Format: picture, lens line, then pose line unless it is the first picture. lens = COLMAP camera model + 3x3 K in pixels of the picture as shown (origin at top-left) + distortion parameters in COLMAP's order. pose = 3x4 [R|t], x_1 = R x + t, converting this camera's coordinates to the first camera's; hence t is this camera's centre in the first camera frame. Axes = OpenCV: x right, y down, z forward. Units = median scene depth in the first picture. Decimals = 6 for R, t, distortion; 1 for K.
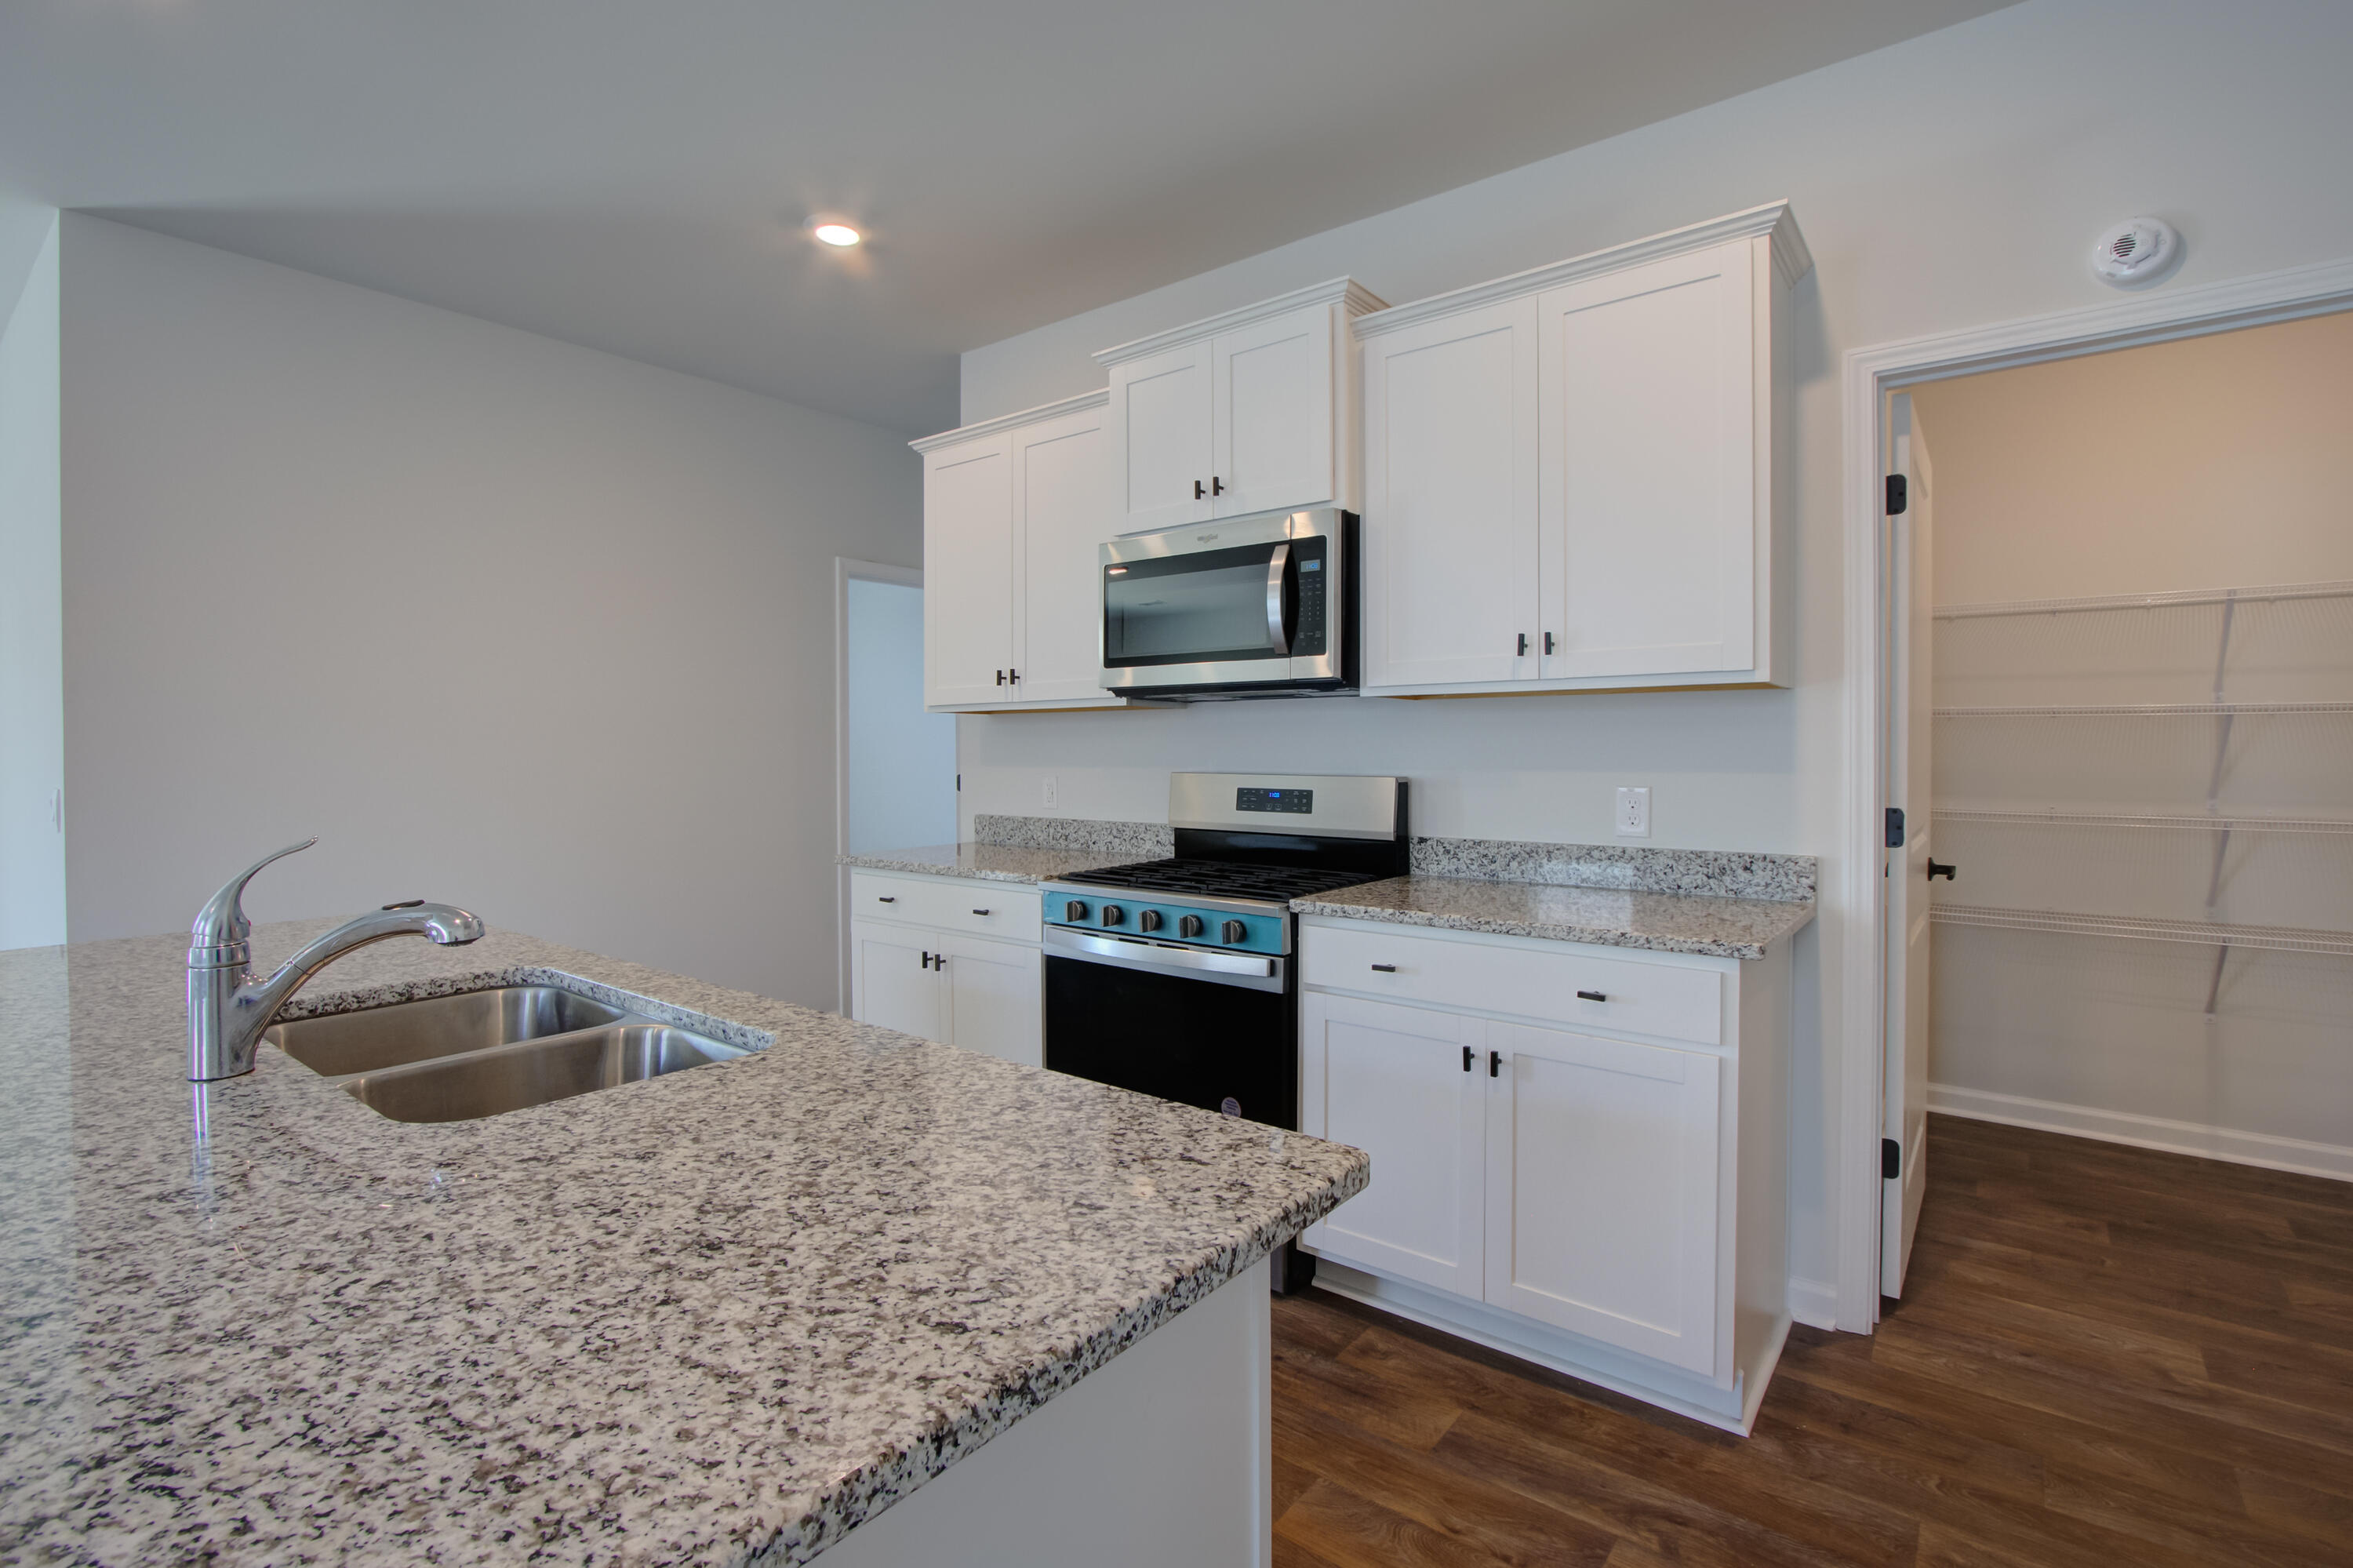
lens RADIAL K [[1105.8, 0, 1112.6], [0, 1105.8, 755.8], [0, 0, 1]] dist [-0.015666, 0.000074]
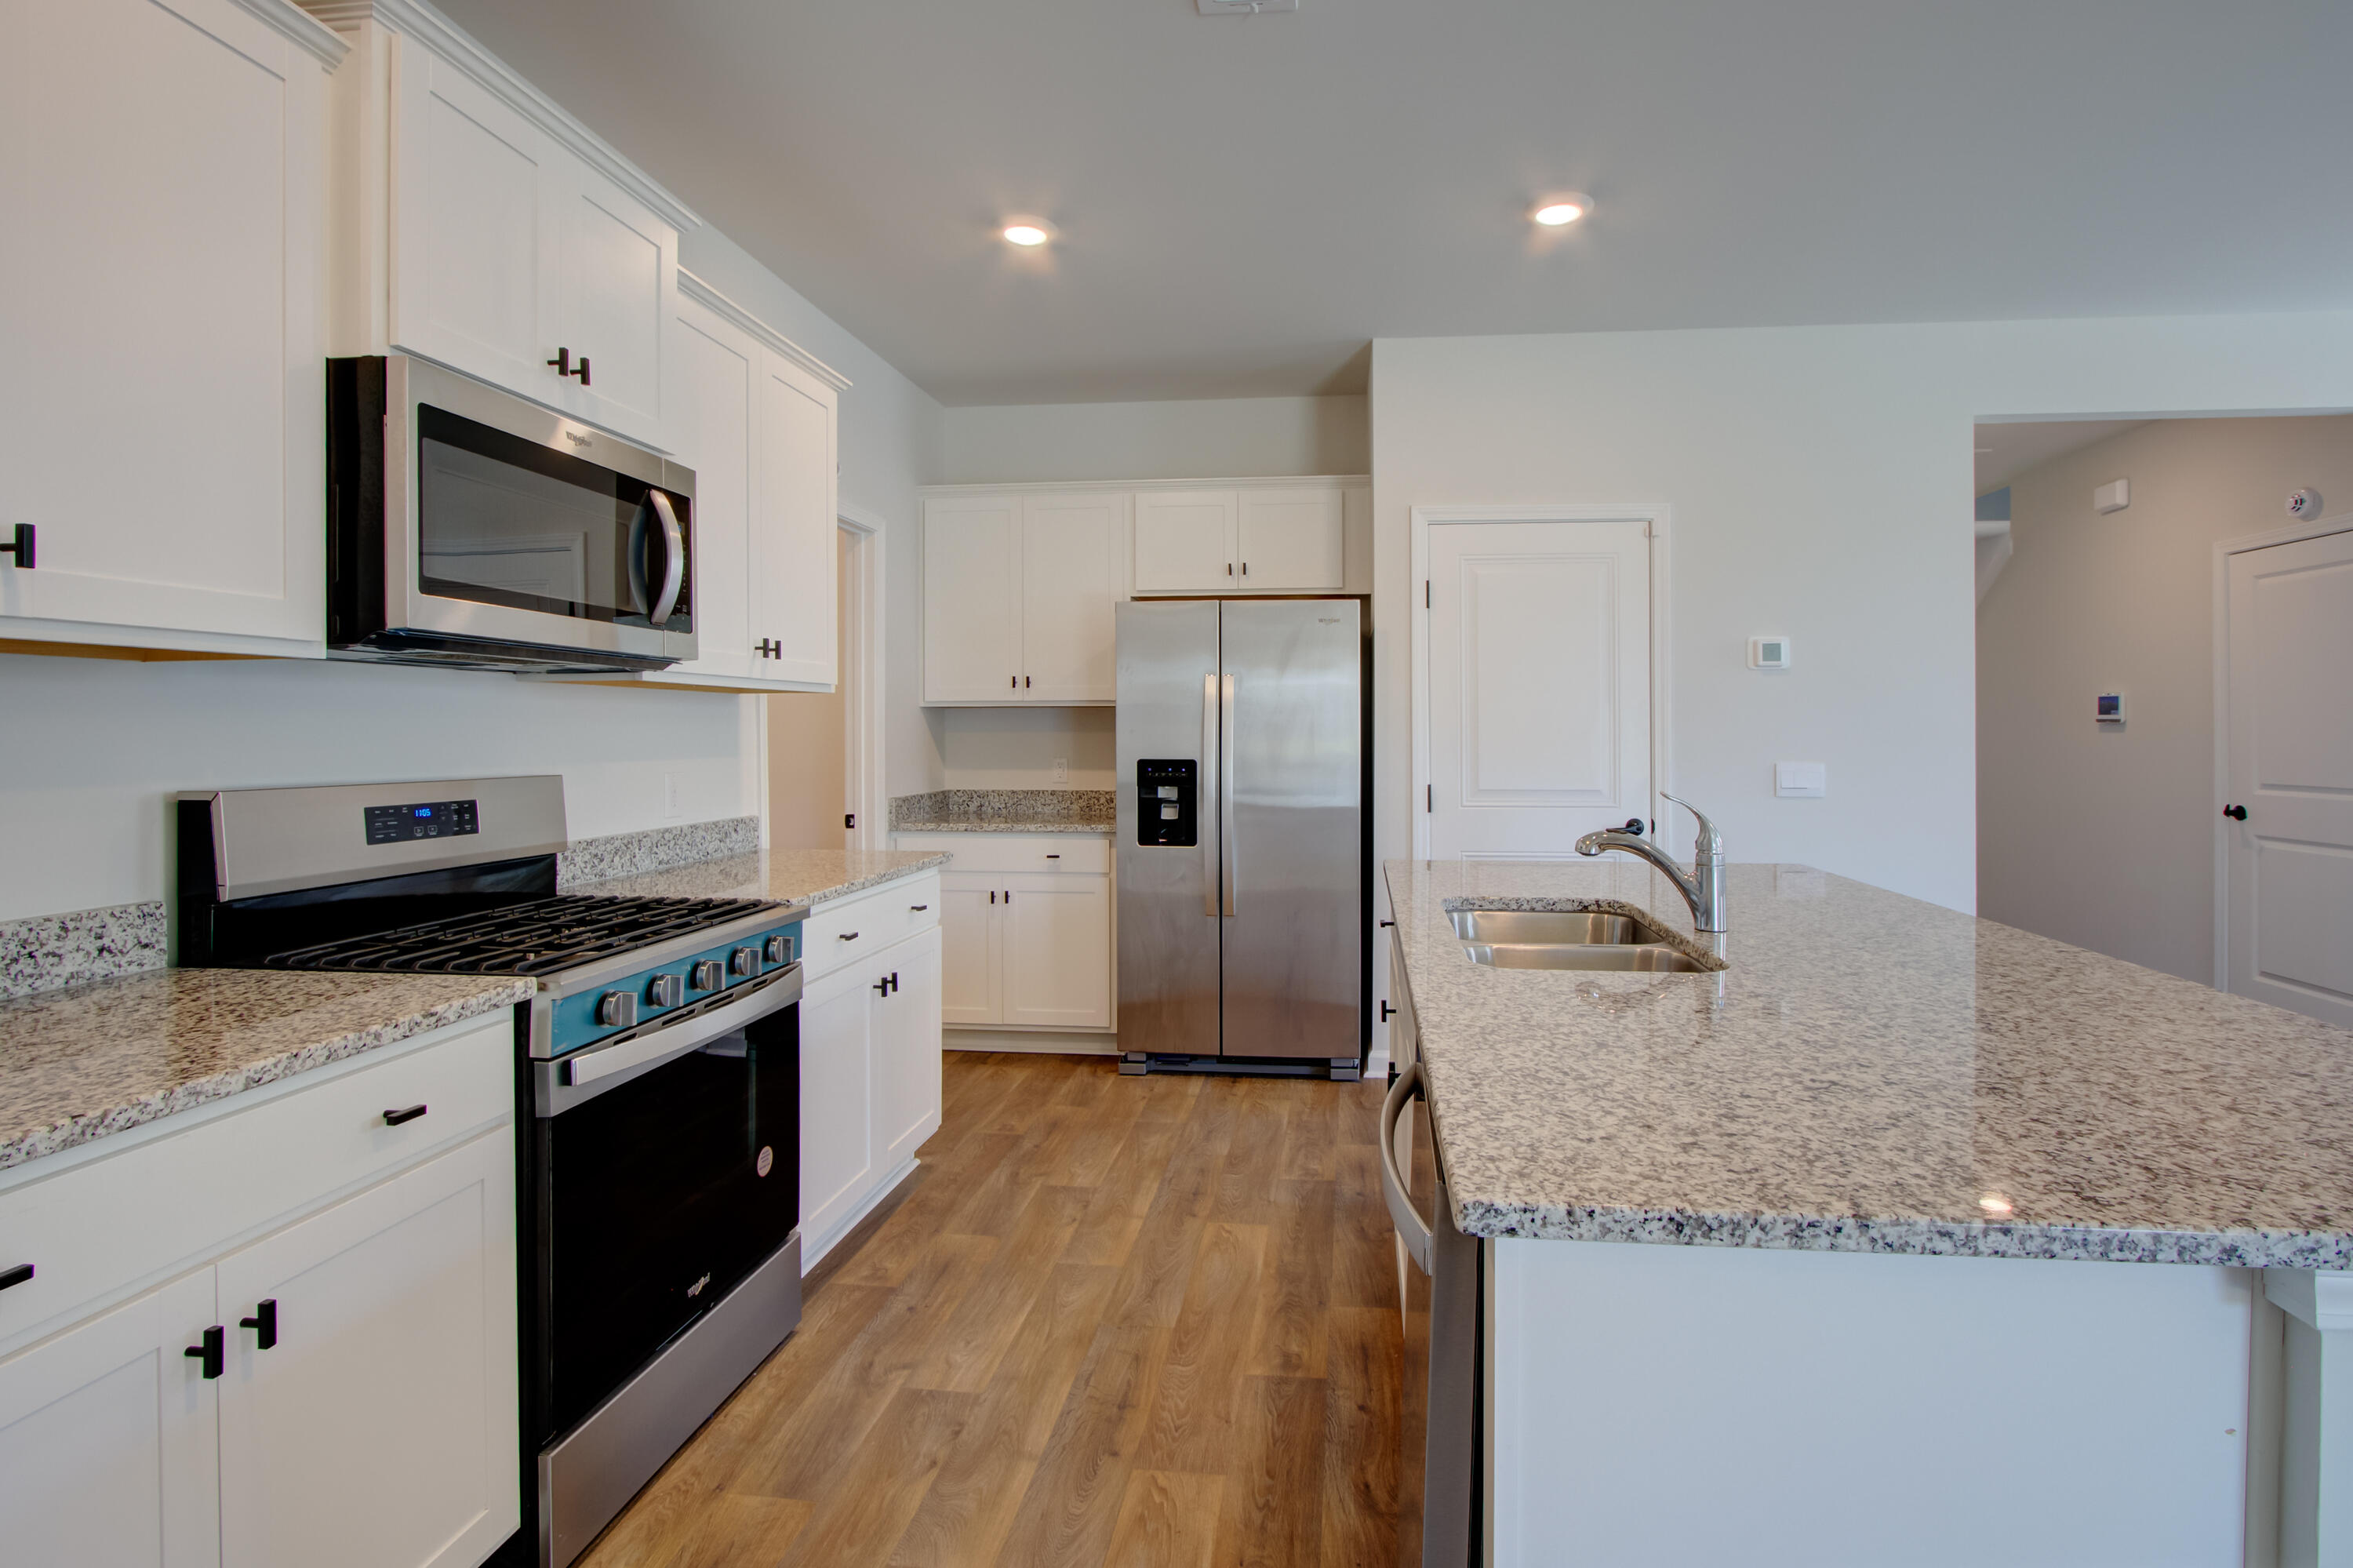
lens RADIAL K [[1121.5, 0, 1229.5], [0, 1121.5, 731.3], [0, 0, 1]] dist [-0.018478, 0.000292]
pose [[-0.560142, 0.006800, 0.828369, -0.738288], [0.013998, 0.999901, 0.001258, -0.007755], [-0.828278, 0.012301, -0.560182, 1.076648]]
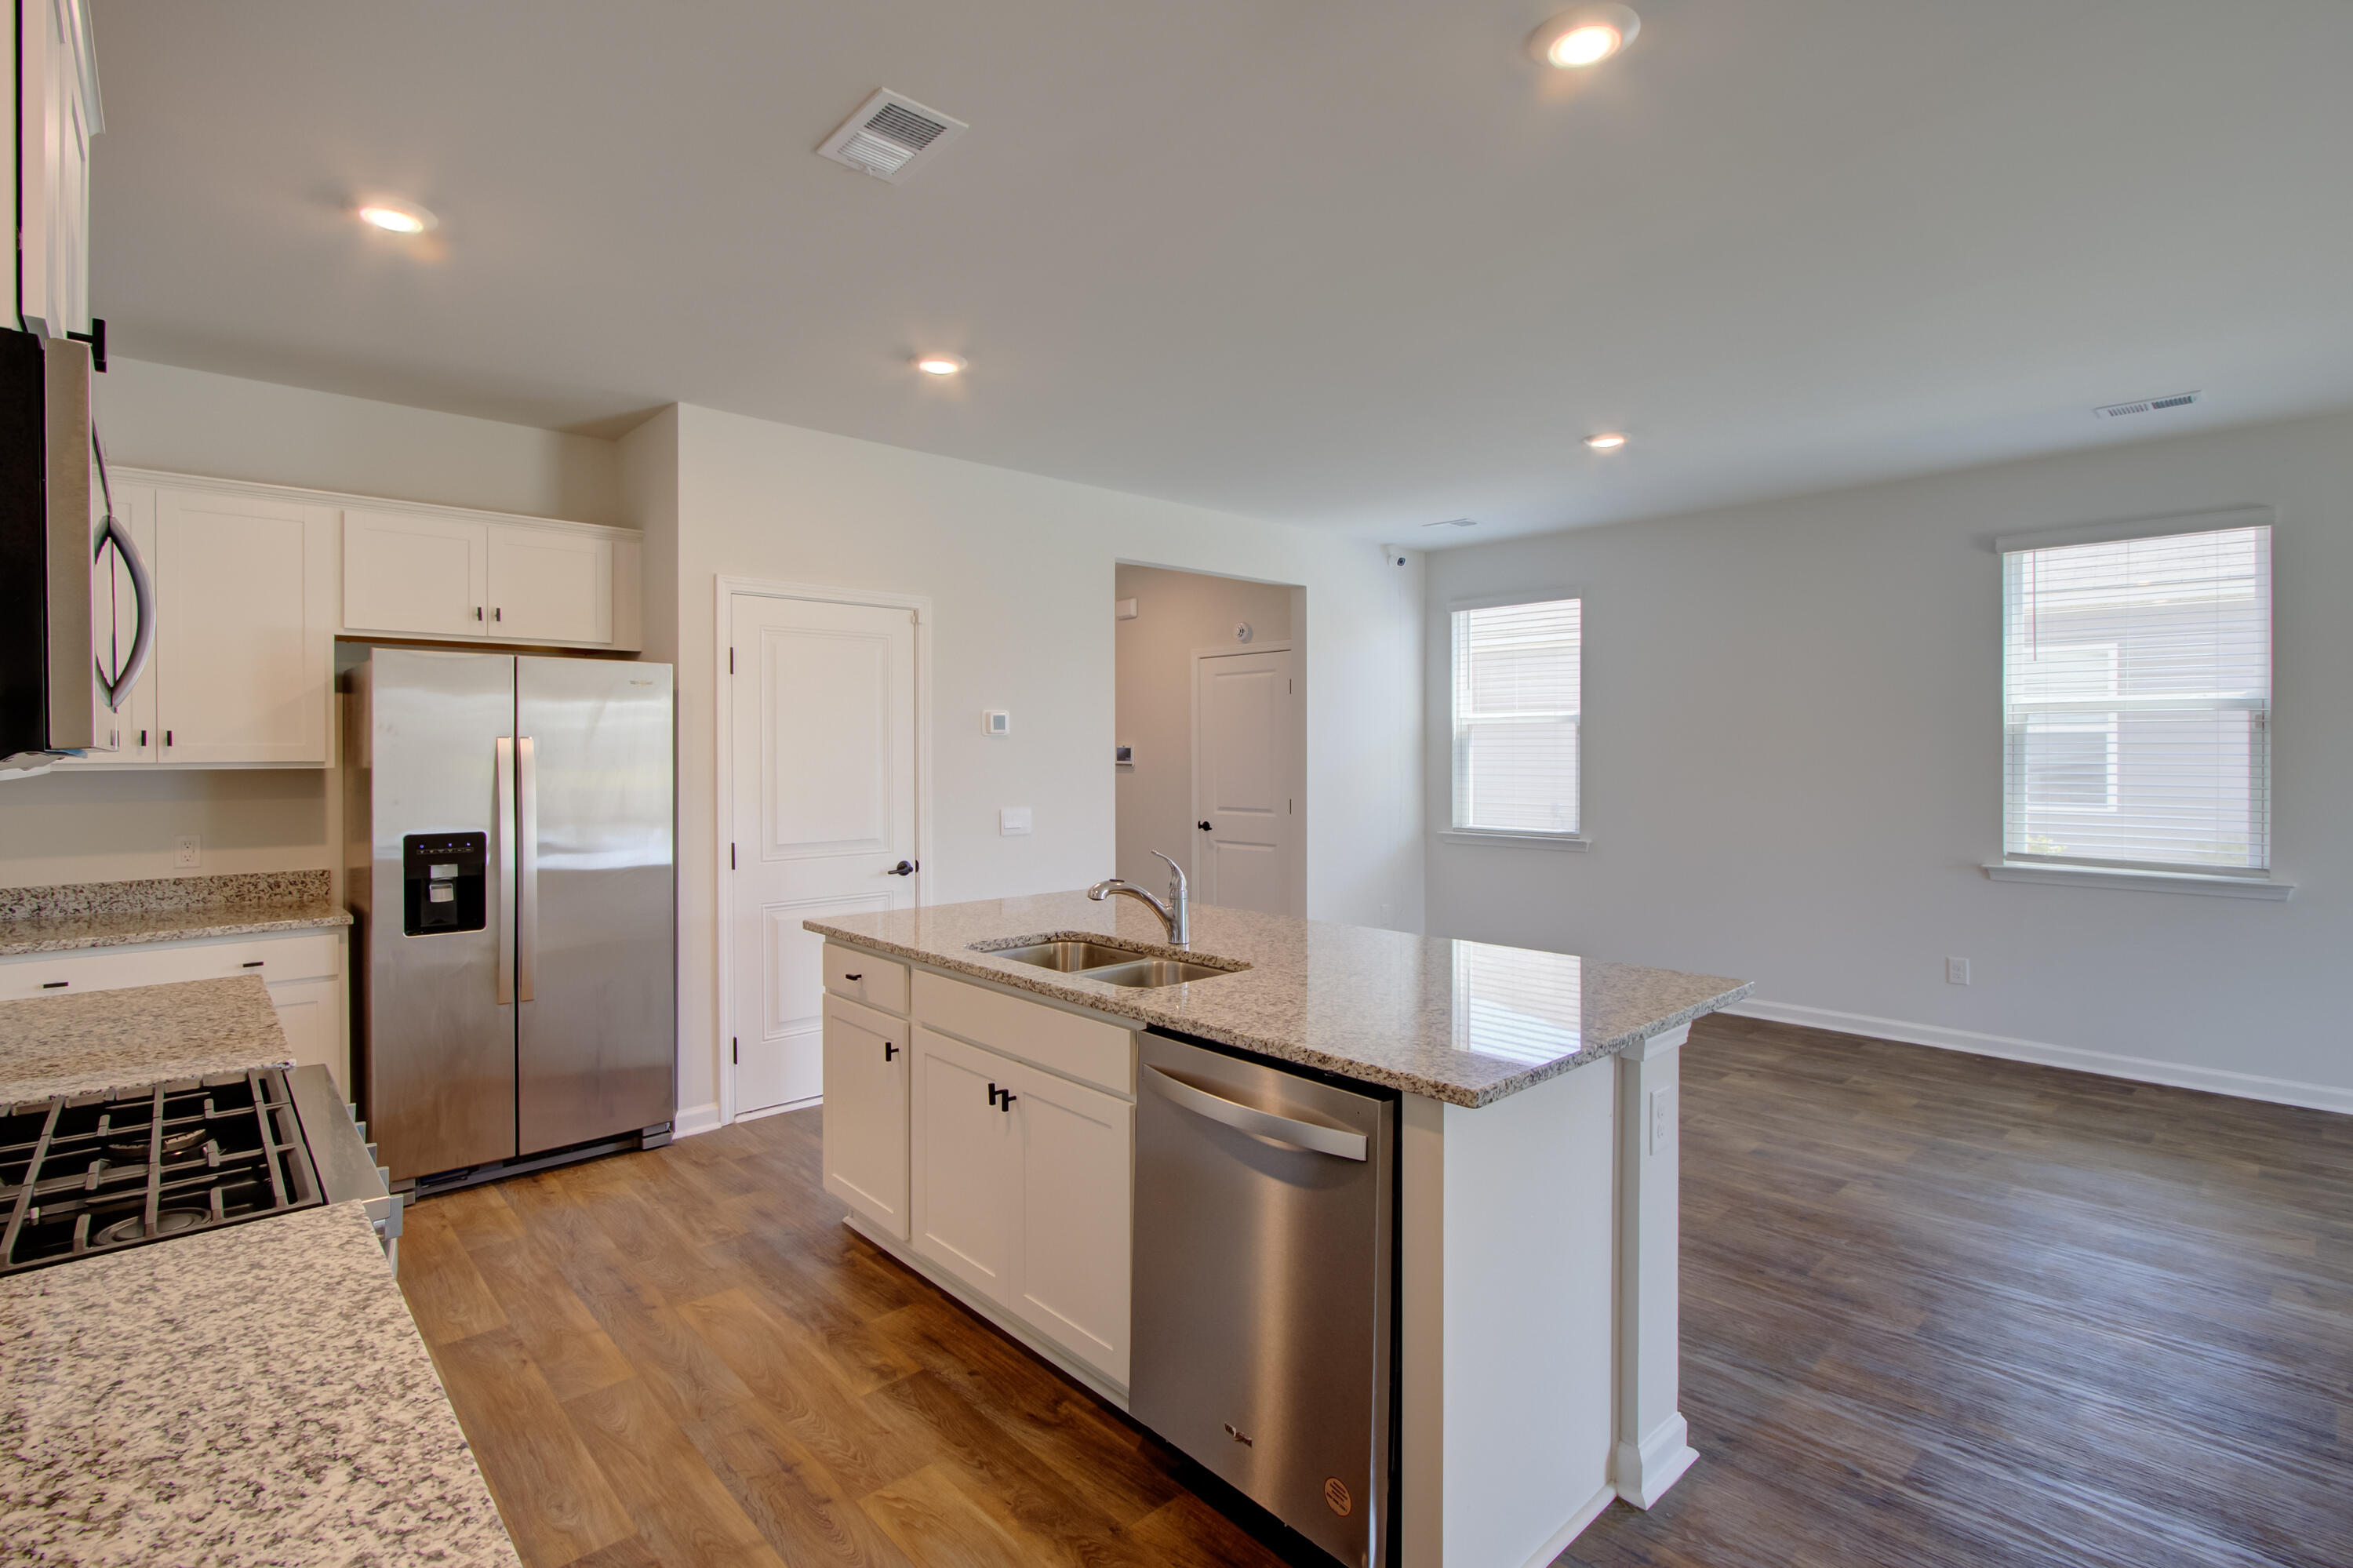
lens RADIAL K [[1097.0, 0, 1154.6], [0, 1097.0, 754.9], [0, 0, 1]] dist [-0.029827, 0.012795]
pose [[-0.990687, 0.012530, 0.135583, -0.447601], [0.014539, 0.999799, 0.013833, -0.064045], [-0.135382, 0.015675, -0.990669, 1.430020]]
